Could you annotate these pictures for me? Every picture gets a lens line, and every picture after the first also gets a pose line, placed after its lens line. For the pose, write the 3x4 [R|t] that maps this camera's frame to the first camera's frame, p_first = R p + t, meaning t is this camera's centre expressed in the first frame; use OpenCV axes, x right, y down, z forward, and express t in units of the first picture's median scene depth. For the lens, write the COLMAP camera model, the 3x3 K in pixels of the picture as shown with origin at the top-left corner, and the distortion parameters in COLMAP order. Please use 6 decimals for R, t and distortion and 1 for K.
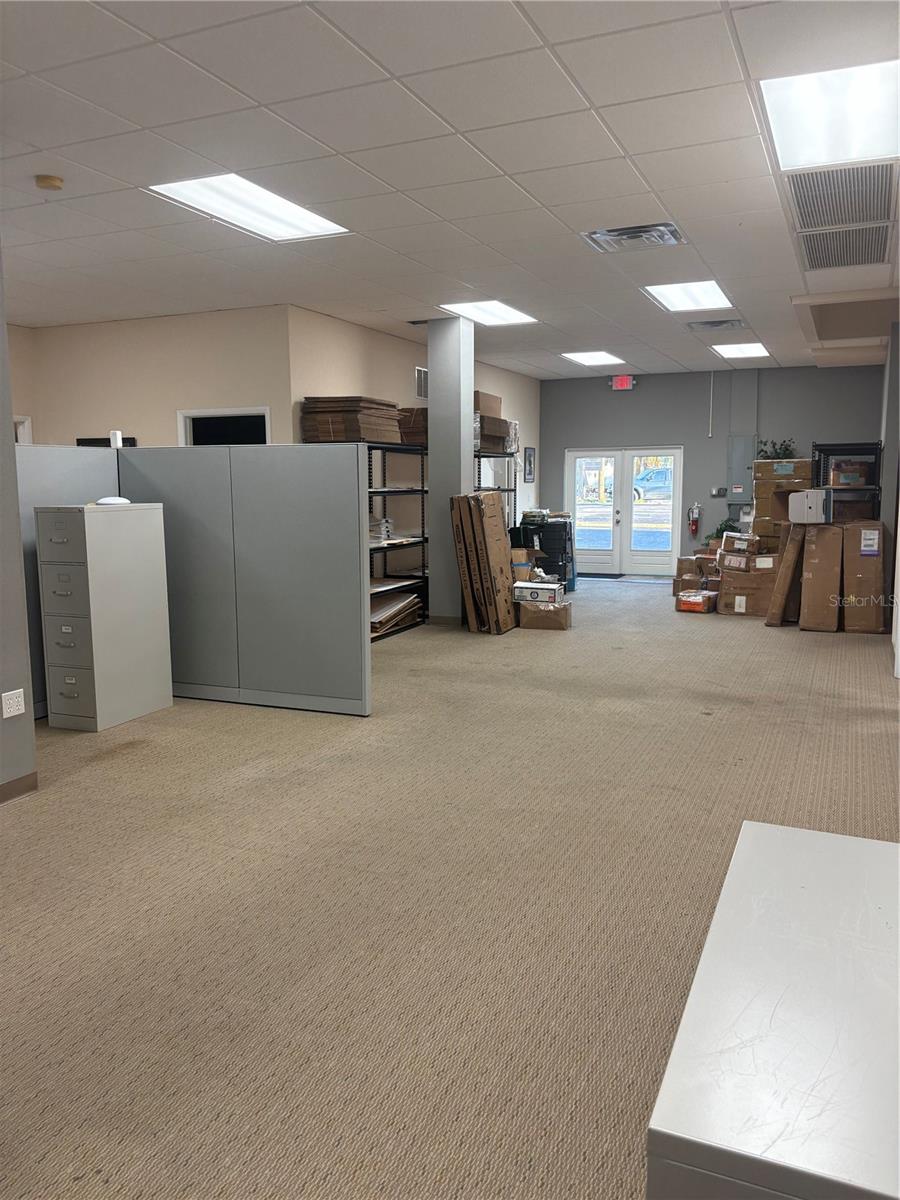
lens RADIAL K [[906.2, 0, 450.0], [0, 906.2, 600.0], [0, 0, 1]] dist [0.040849, -0.043800]
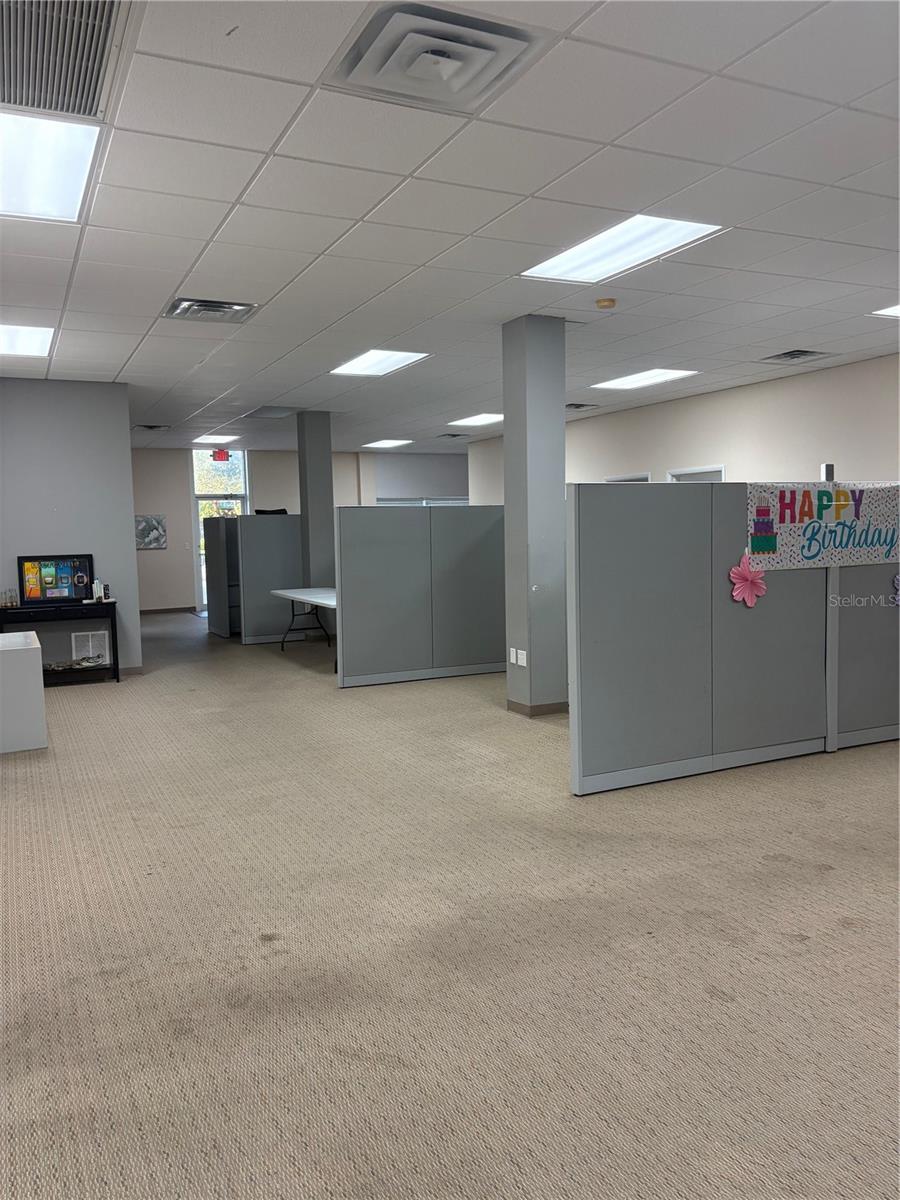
lens RADIAL K [[906.2, 0, 450.0], [0, 906.2, 600.0], [0, 0, 1]] dist [0.040849, -0.043800]
pose [[-0.641240, 0.087912, -0.762288, 0.383381], [-0.071301, 0.982291, 0.173262, -0.119610], [0.764020, 0.165454, -0.623616, 0.855831]]
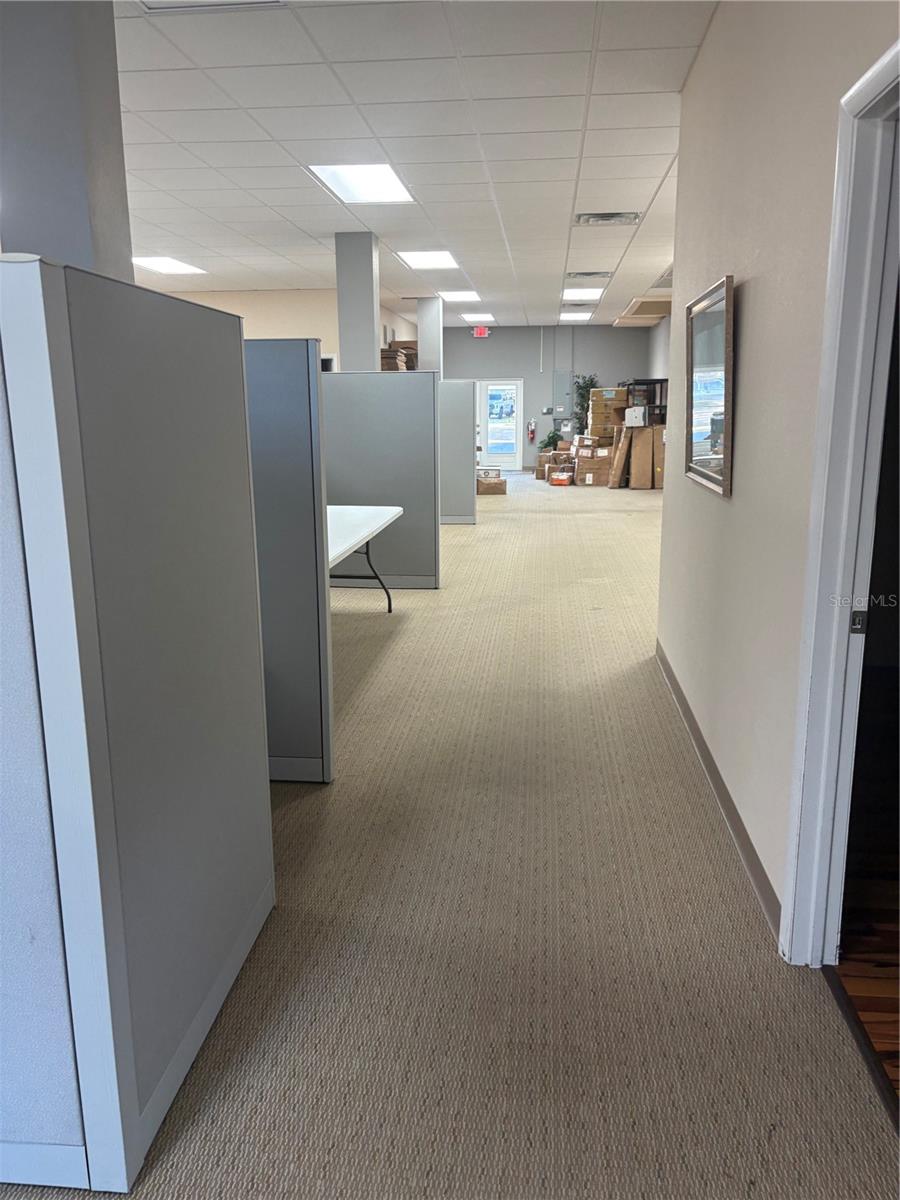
lens RADIAL K [[906.2, 0, 450.0], [0, 906.2, 600.0], [0, 0, 1]] dist [0.040849, -0.043800]
pose [[0.951421, -0.066960, 0.300525, -0.418987], [0.043265, 0.995456, 0.084825, 0.071456], [-0.304839, -0.067702, 0.949994, -0.479400]]
